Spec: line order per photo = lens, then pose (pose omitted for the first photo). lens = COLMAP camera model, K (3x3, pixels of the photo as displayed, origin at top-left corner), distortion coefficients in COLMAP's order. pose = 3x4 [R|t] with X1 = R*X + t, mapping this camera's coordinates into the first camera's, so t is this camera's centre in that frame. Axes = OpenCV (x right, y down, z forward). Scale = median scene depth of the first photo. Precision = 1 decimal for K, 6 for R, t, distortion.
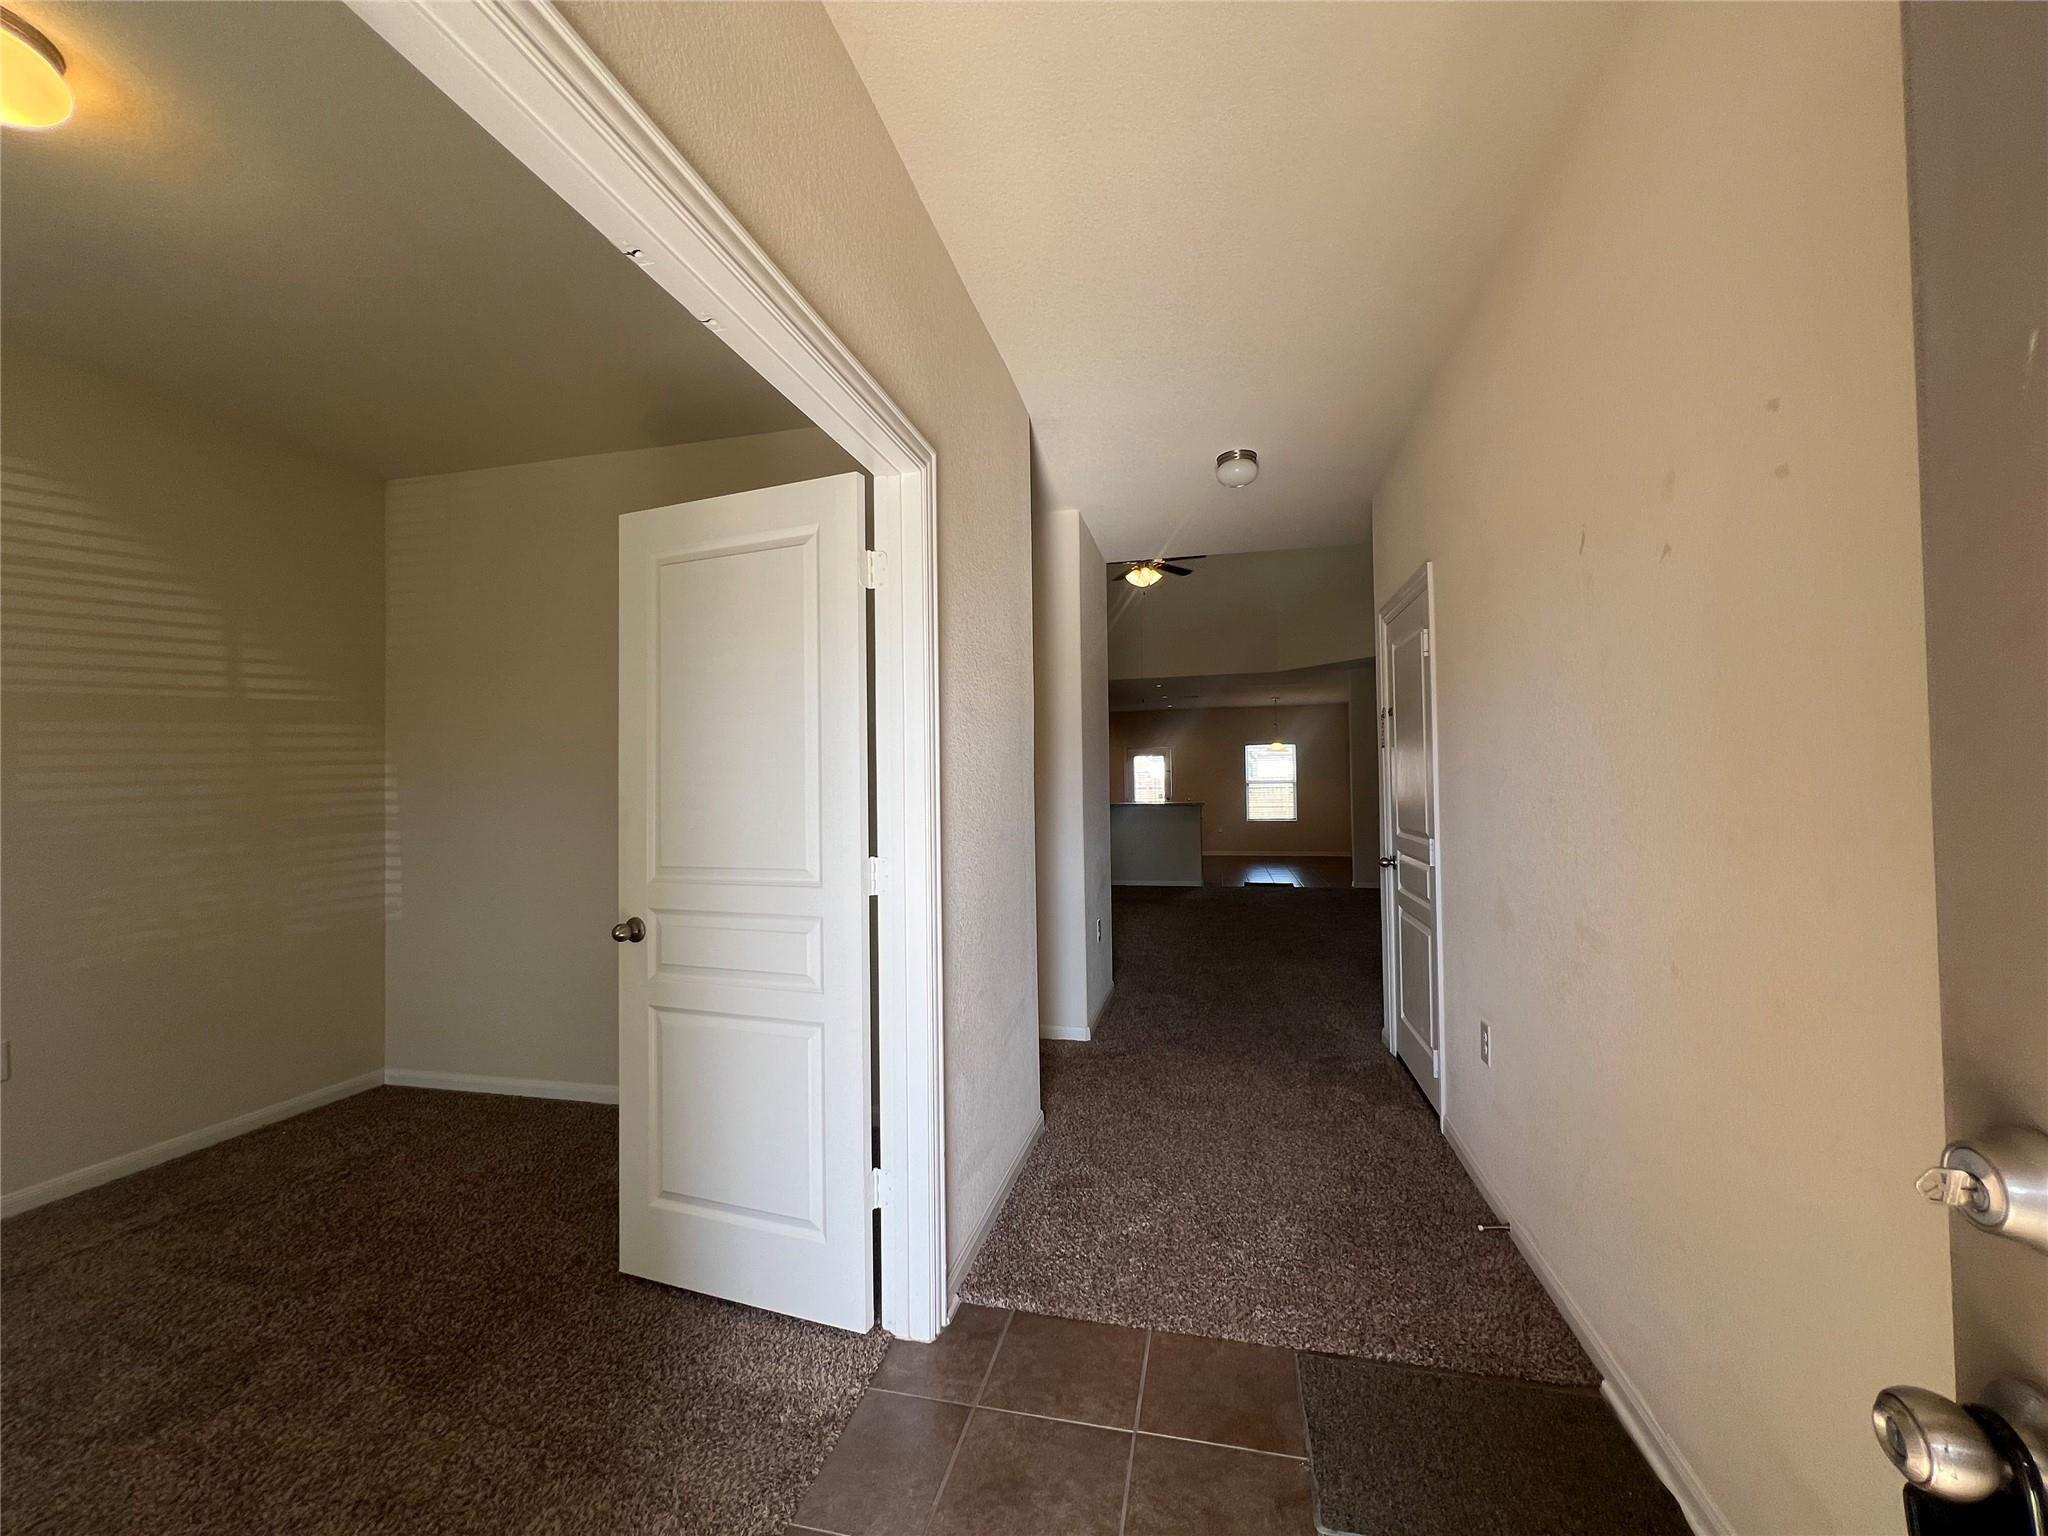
lens RADIAL K [[824.1, 0, 1038.7], [0, 824.1, 772.1], [0, 0, 1]] dist [-0.002986, -0.000465]
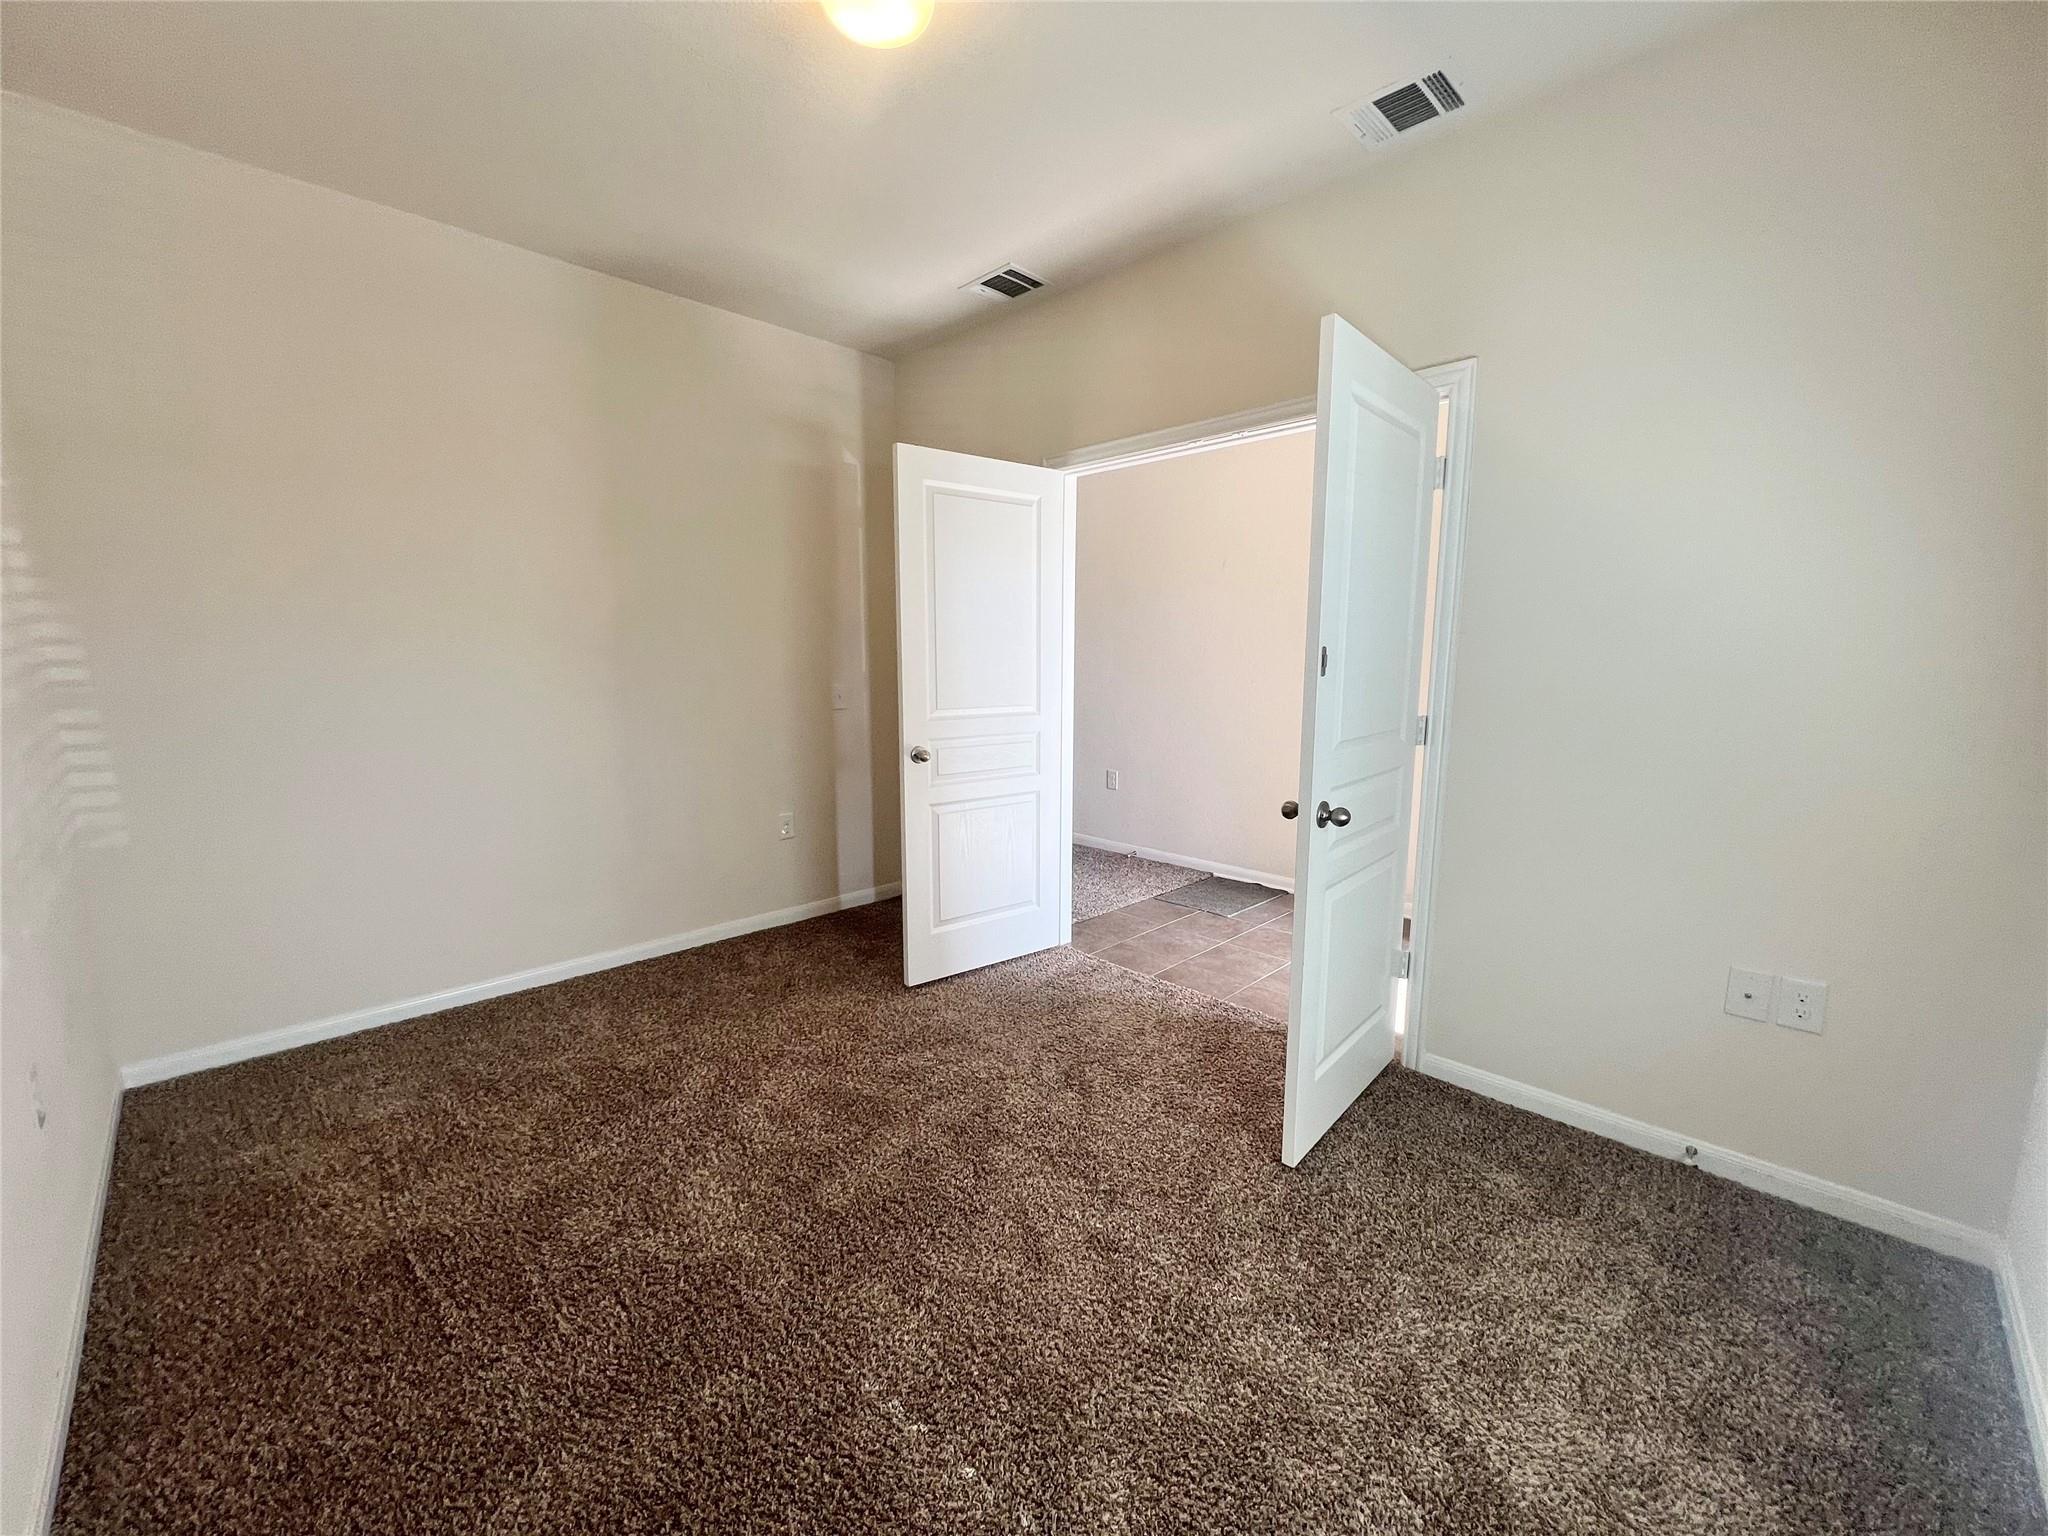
lens RADIAL K [[820.2, 0, 1018.8], [0, 820.2, 771.2], [0, 0, 1]] dist [-0.001188, 0.000000]
pose [[0.534059, -0.105775, 0.838804, -1.634225], [-0.024034, 0.989842, 0.140123, 0.017841], [-0.845105, -0.094994, 0.526092, 0.102038]]
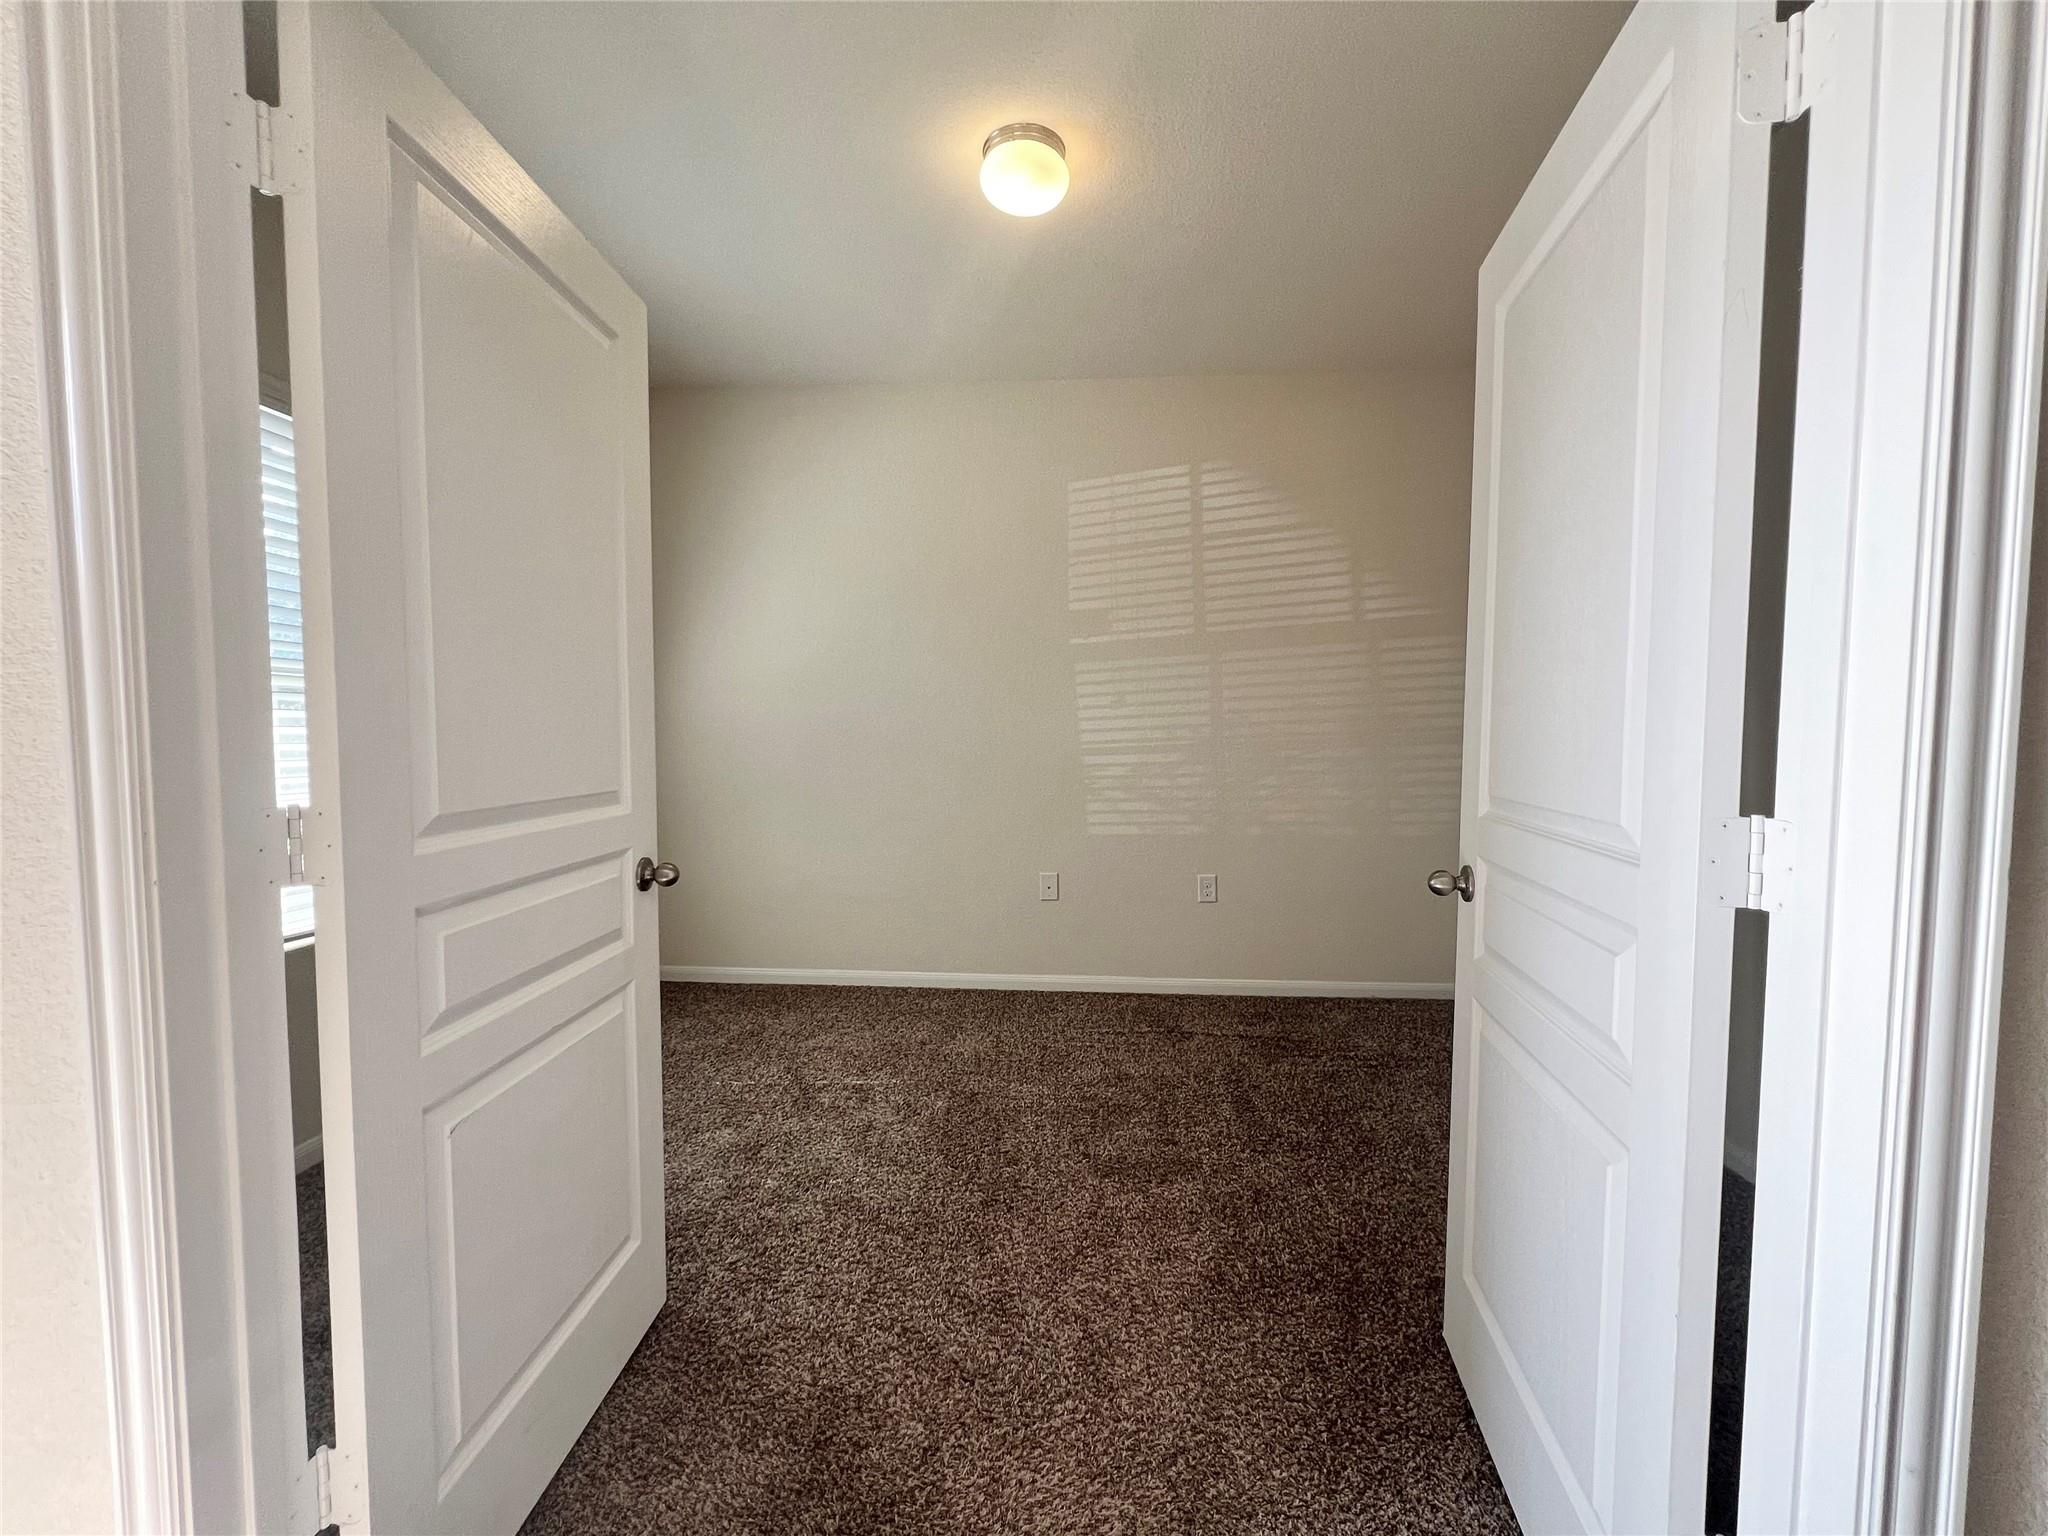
lens RADIAL K [[824.1, 0, 1038.7], [0, 824.1, 772.1], [0, 0, 1]] dist [-0.002986, -0.000465]
pose [[0.146123, 0.066735, -0.987013, 0.132962], [0.019966, 0.997320, 0.070387, 0.042975], [0.989065, -0.029992, 0.144399, 0.548653]]
